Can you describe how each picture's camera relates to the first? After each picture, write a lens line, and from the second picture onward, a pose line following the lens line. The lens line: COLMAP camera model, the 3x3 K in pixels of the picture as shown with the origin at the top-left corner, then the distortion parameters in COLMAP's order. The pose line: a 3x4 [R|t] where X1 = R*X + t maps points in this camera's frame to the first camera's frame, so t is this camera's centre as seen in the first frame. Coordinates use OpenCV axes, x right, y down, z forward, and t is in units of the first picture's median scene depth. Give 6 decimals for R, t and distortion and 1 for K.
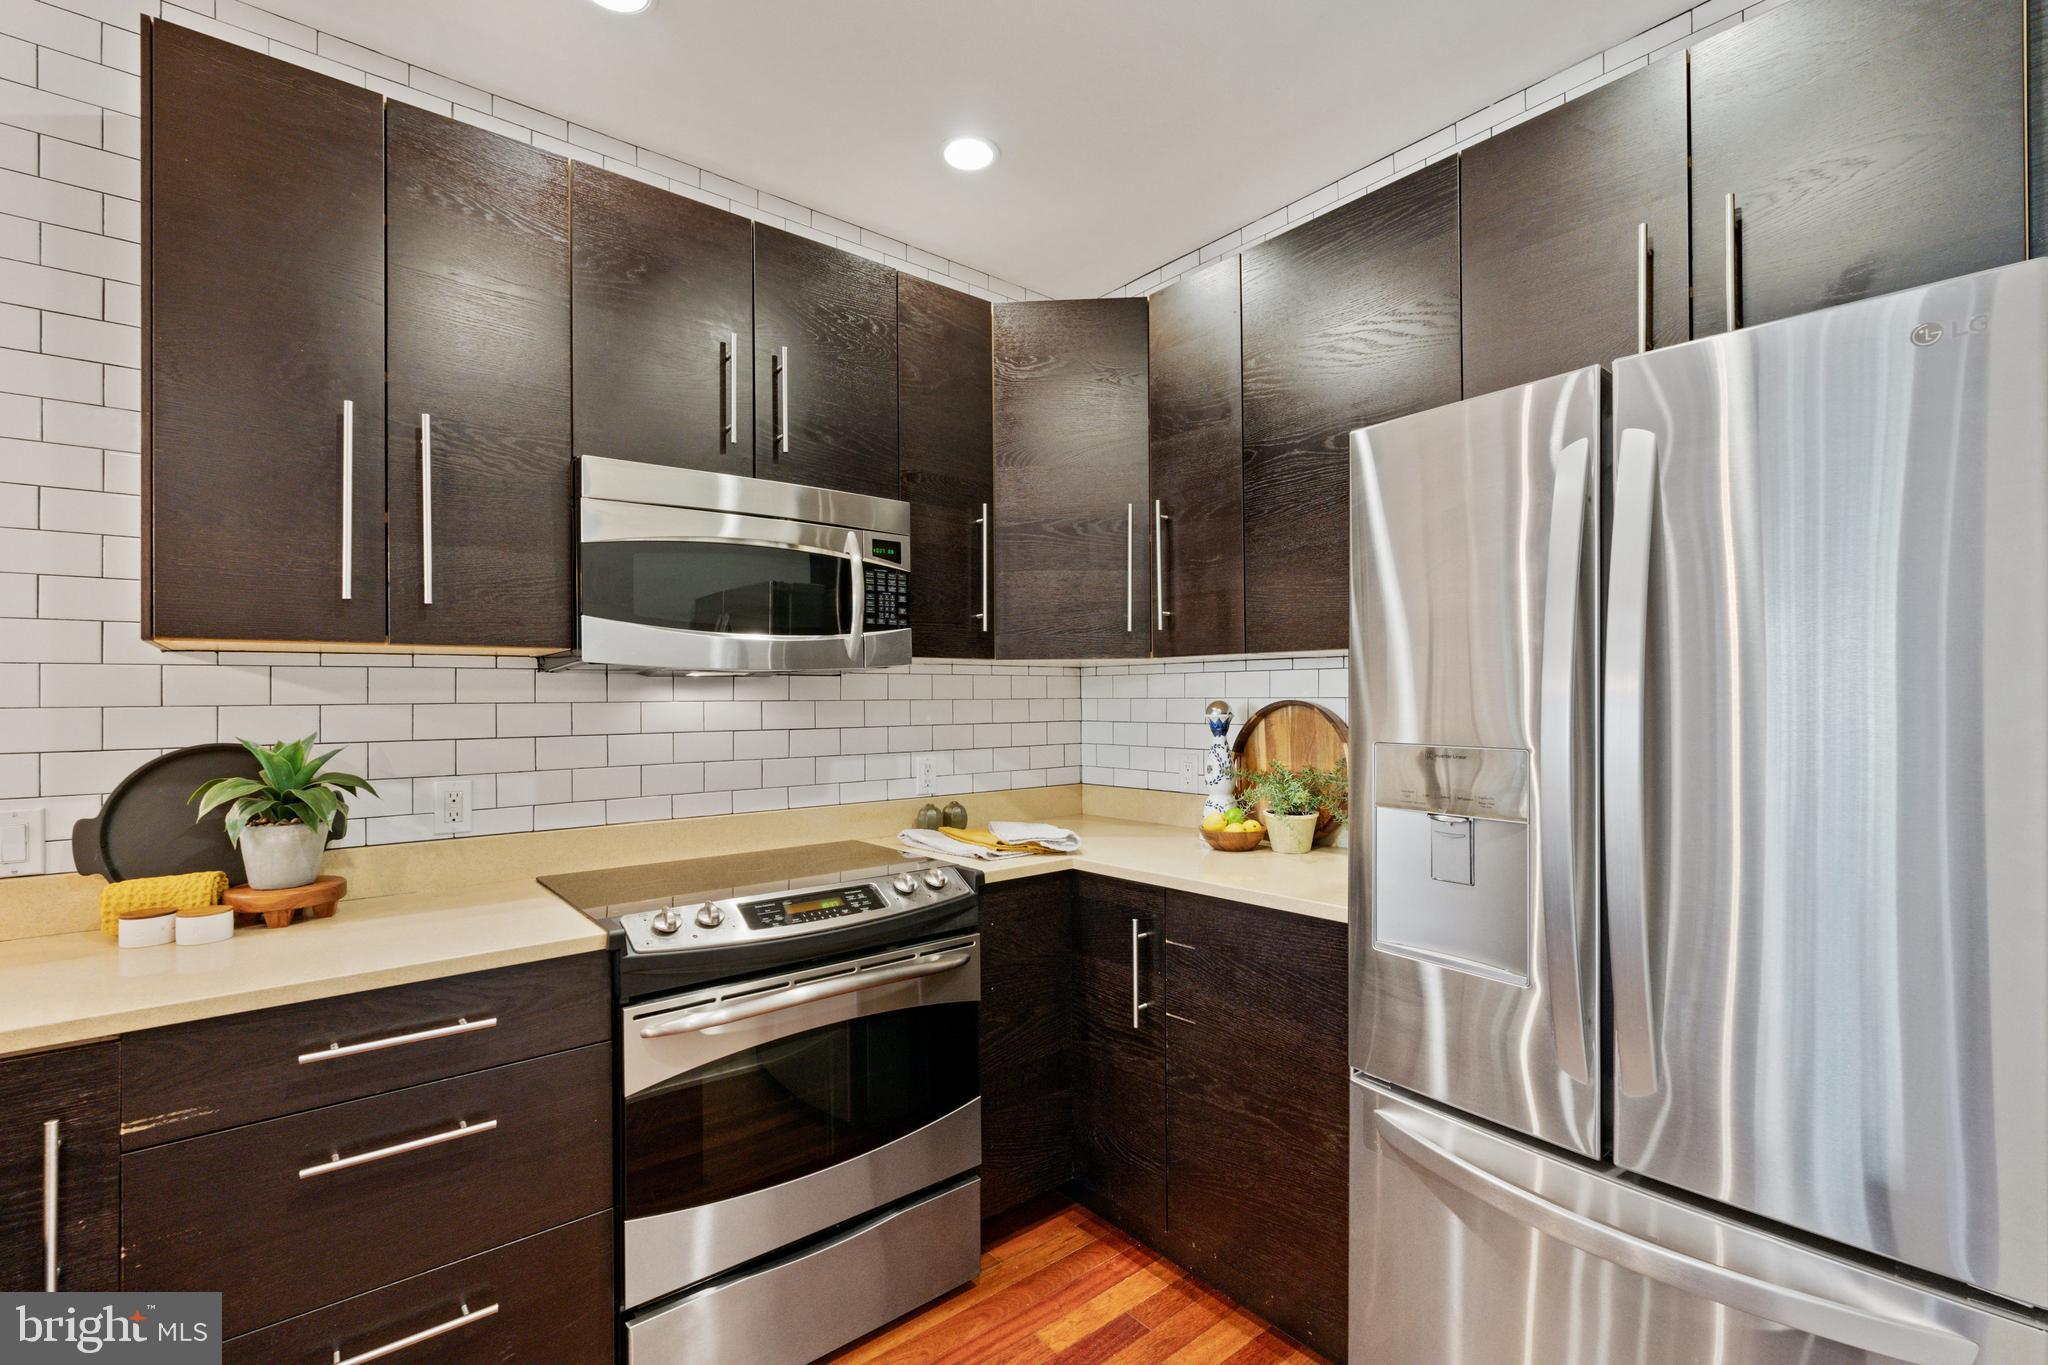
lens RADIAL K [[908.4, 0, 1019.6], [0, 908.4, 691.4], [0, 0, 1]] dist [-0.004787, 0.000431]
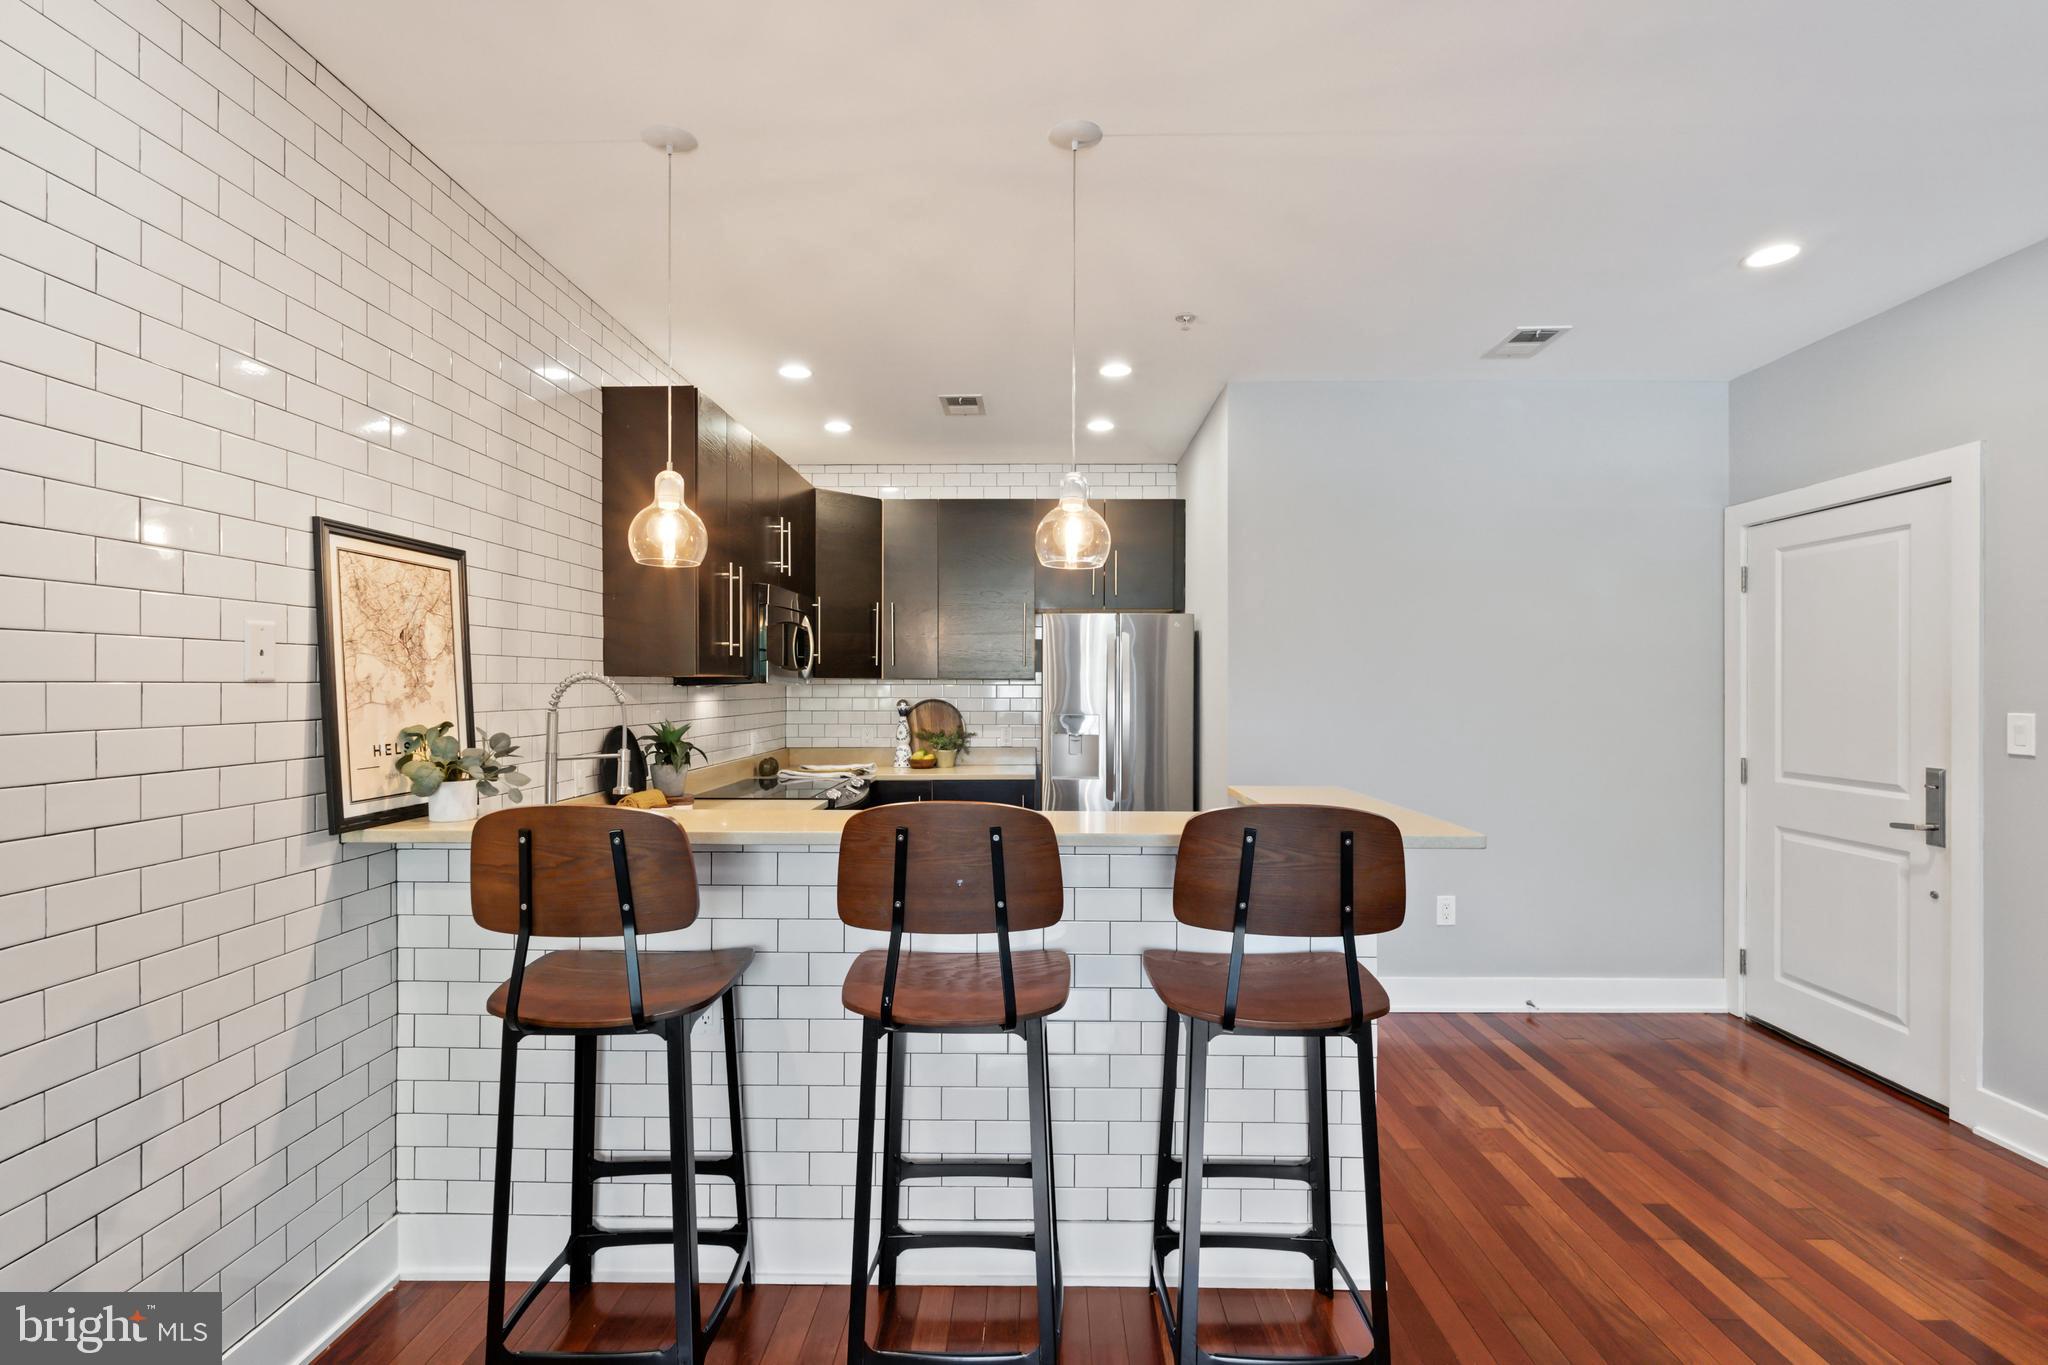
lens RADIAL K [[976.2, 0, 1035.0], [0, 976.2, 682.7], [0, 0, 1]] dist [-0.003874, -0.000163]
pose [[0.649462, 0.009580, 0.760334, -1.556311], [-0.010264, 0.999940, -0.003832, -0.026793], [-0.760325, -0.005315, 0.649521, -0.802197]]
